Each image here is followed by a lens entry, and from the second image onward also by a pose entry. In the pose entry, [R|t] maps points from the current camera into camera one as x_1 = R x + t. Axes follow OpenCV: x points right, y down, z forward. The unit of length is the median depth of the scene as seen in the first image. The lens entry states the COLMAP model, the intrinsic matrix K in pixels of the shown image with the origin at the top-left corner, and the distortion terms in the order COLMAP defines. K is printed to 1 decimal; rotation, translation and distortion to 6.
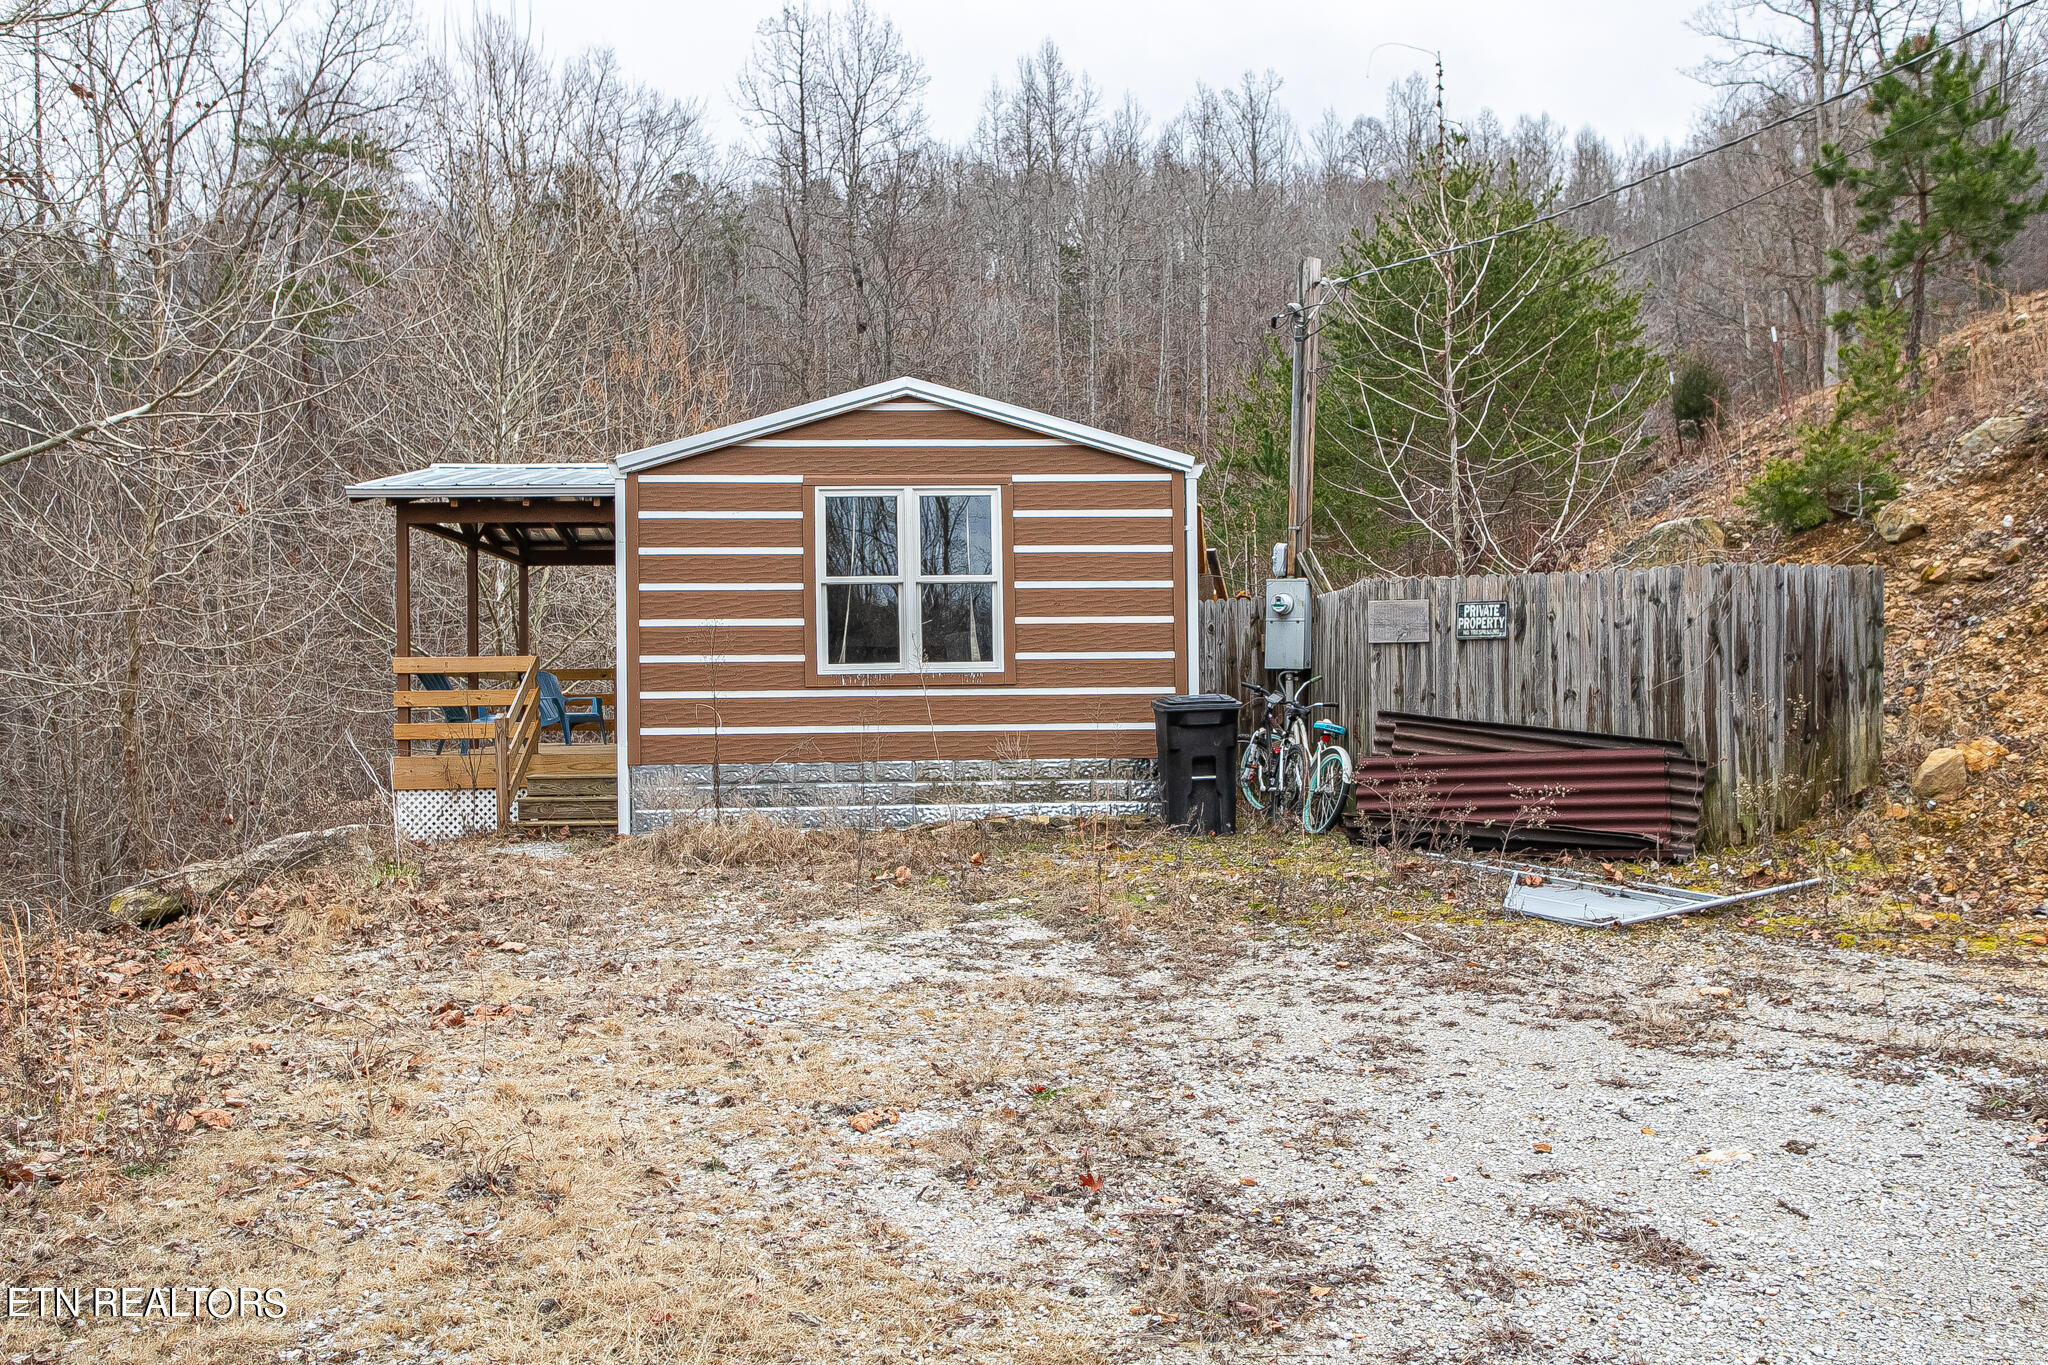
lens RADIAL K [[1736.4, 0, 1016.6], [0, 1736.4, 683.1], [0, 0, 1]] dist [-0.002264, 0.012029]
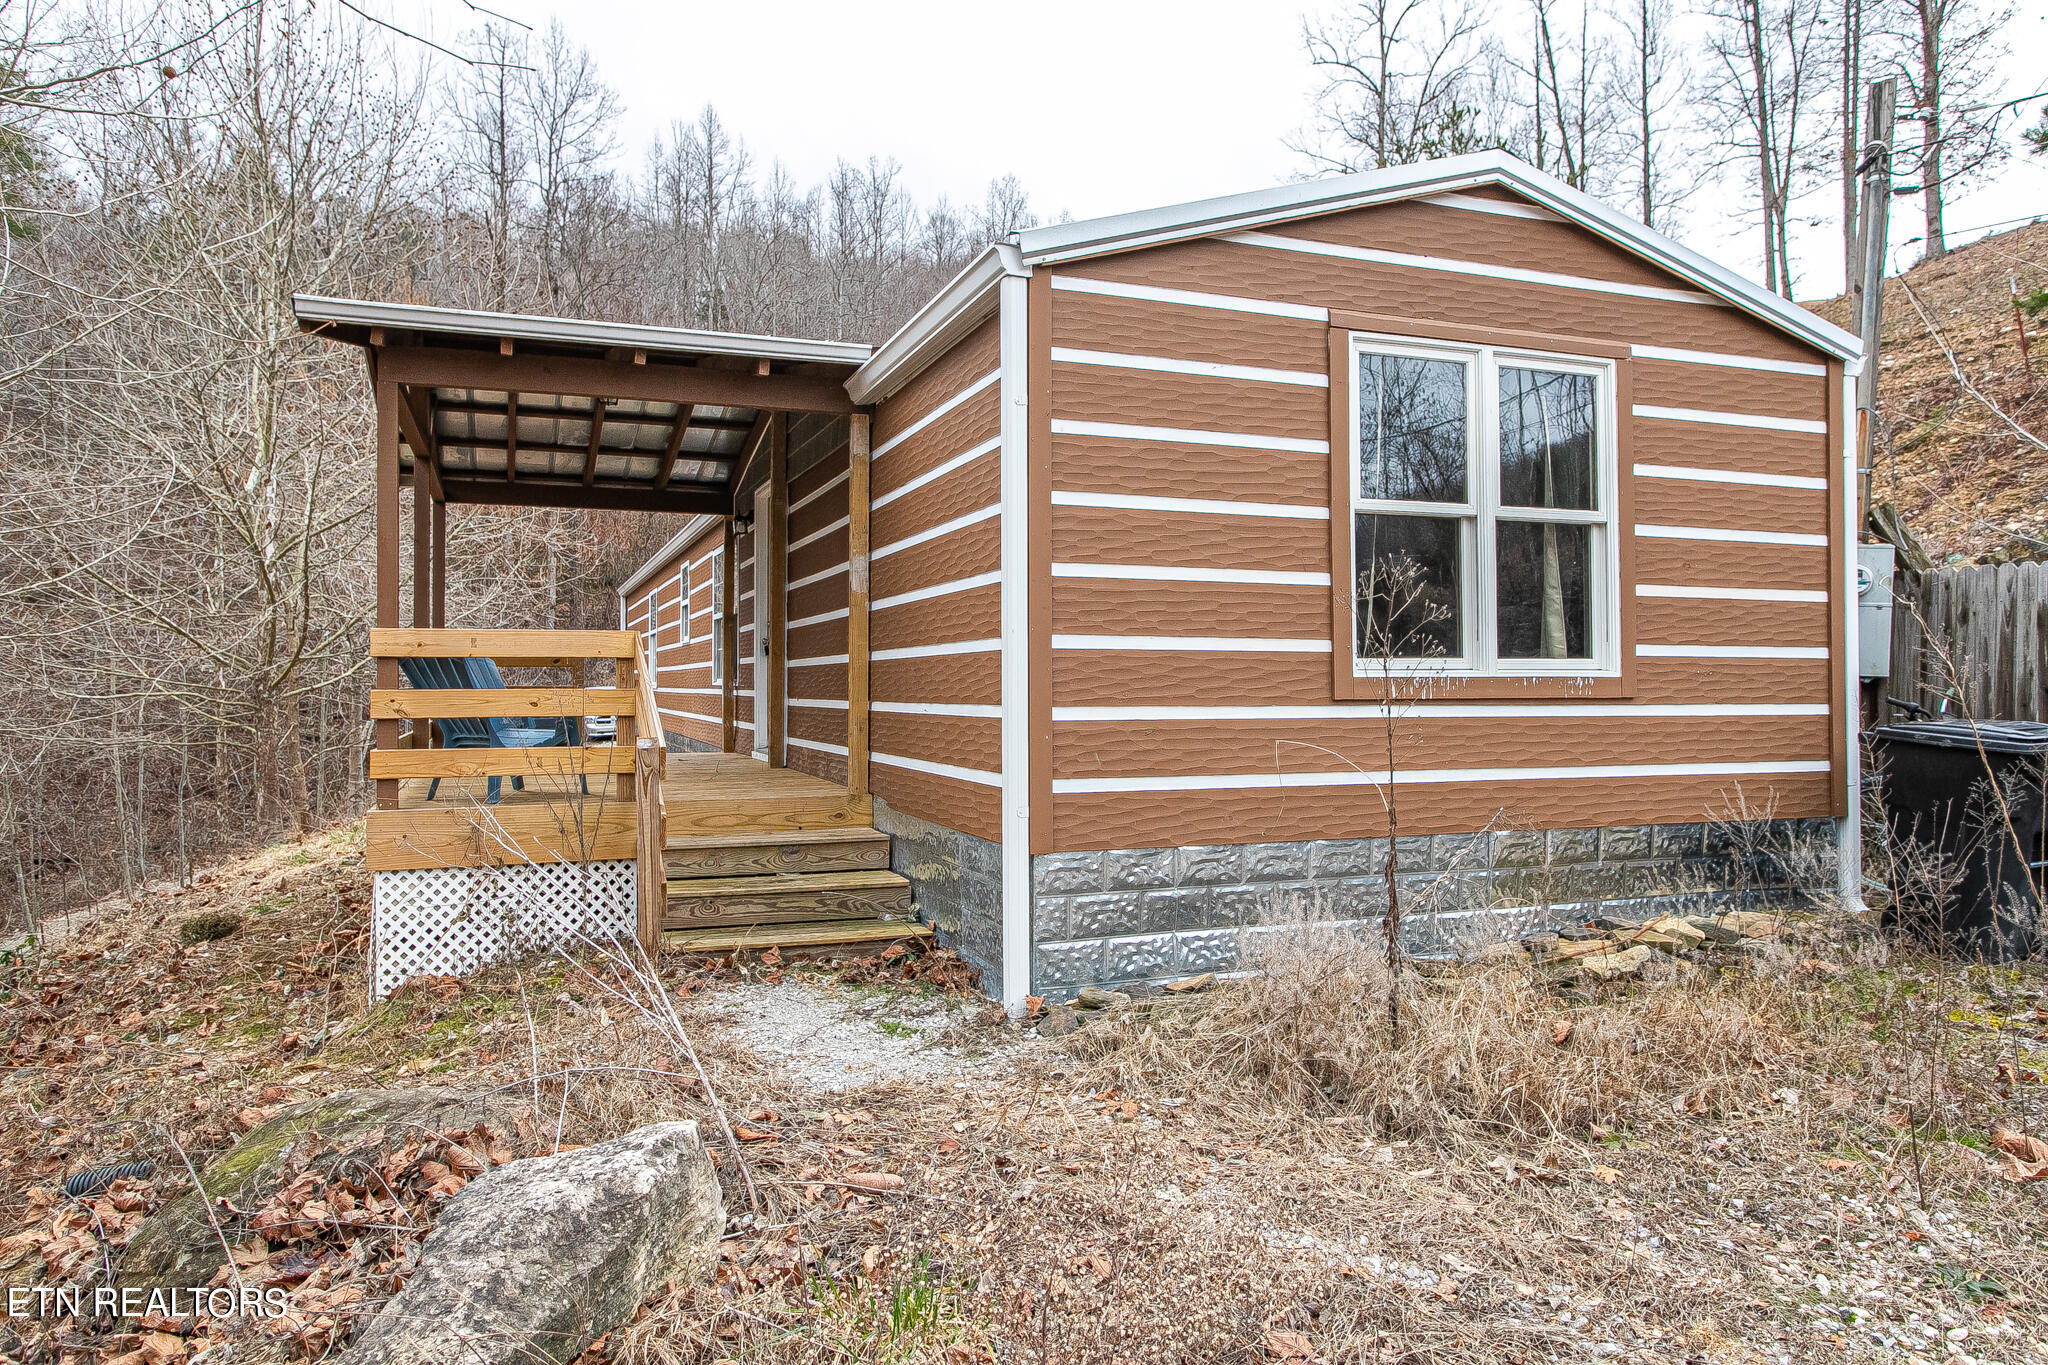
lens RADIAL K [[1370.7, 0, 1025.5], [0, 1370.7, 669.2], [0, 0, 1]] dist [-0.002265, 0.004422]
pose [[0.956203, 0.015625, 0.292286, -0.334780], [-0.016250, 0.999868, -0.000291, -0.005679], [-0.292252, -0.004472, 0.956331, 0.615506]]
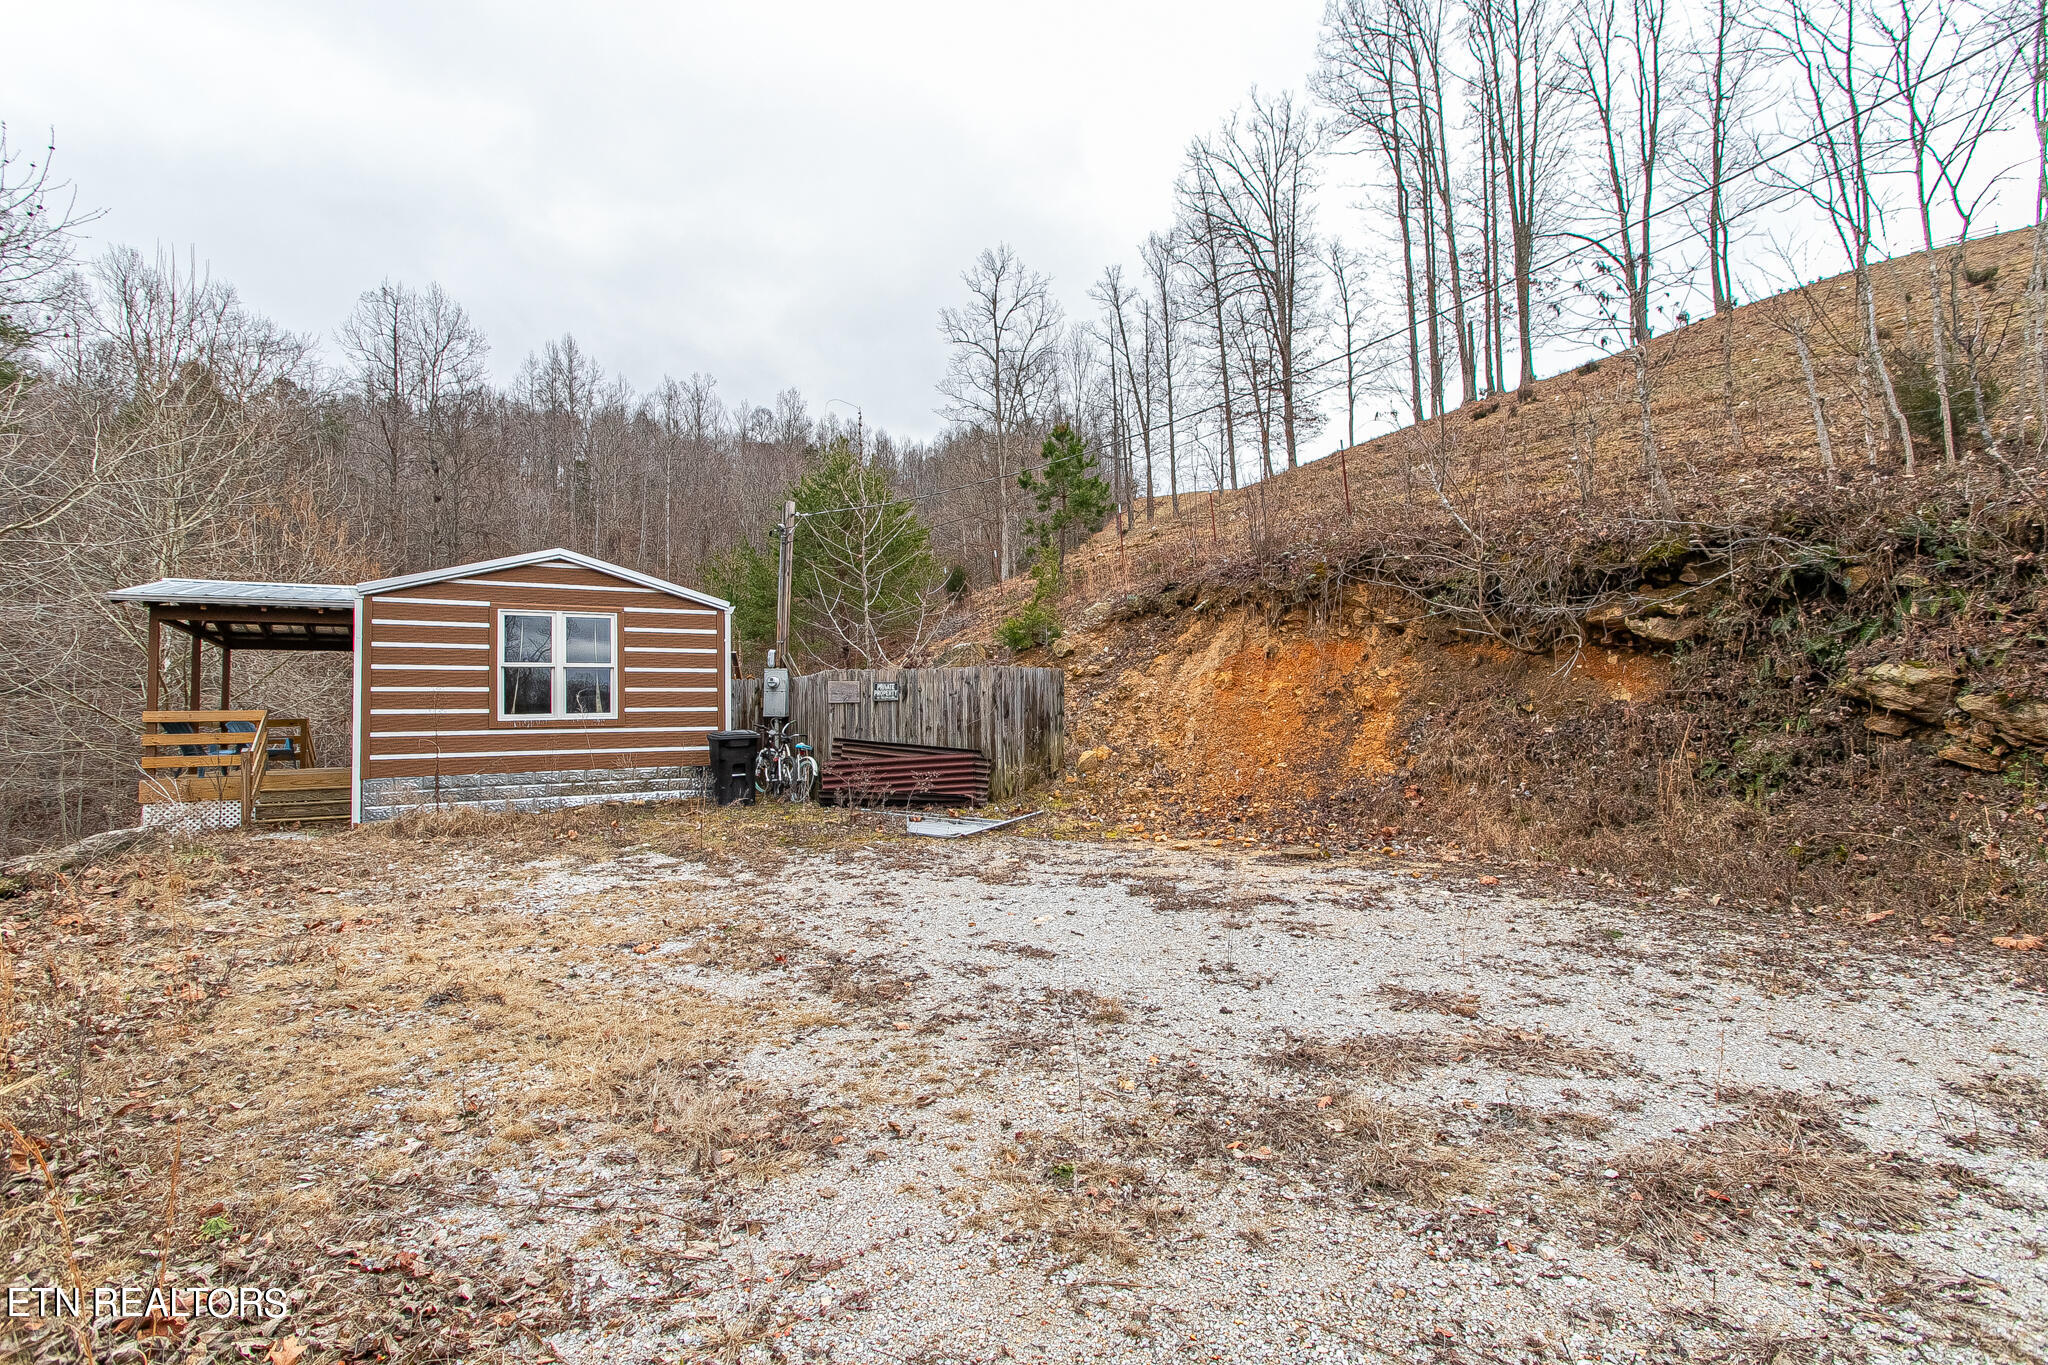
lens RADIAL K [[982.0, 0, 1035.7], [0, 982.0, 679.0], [0, 0, 1]] dist [-0.001029, 0.000053]
pose [[0.888390, 0.013962, 0.458878, -0.087997], [0.008349, 0.998881, -0.046556, 0.003146], [-0.459014, 0.045191, 0.887279, -0.078166]]
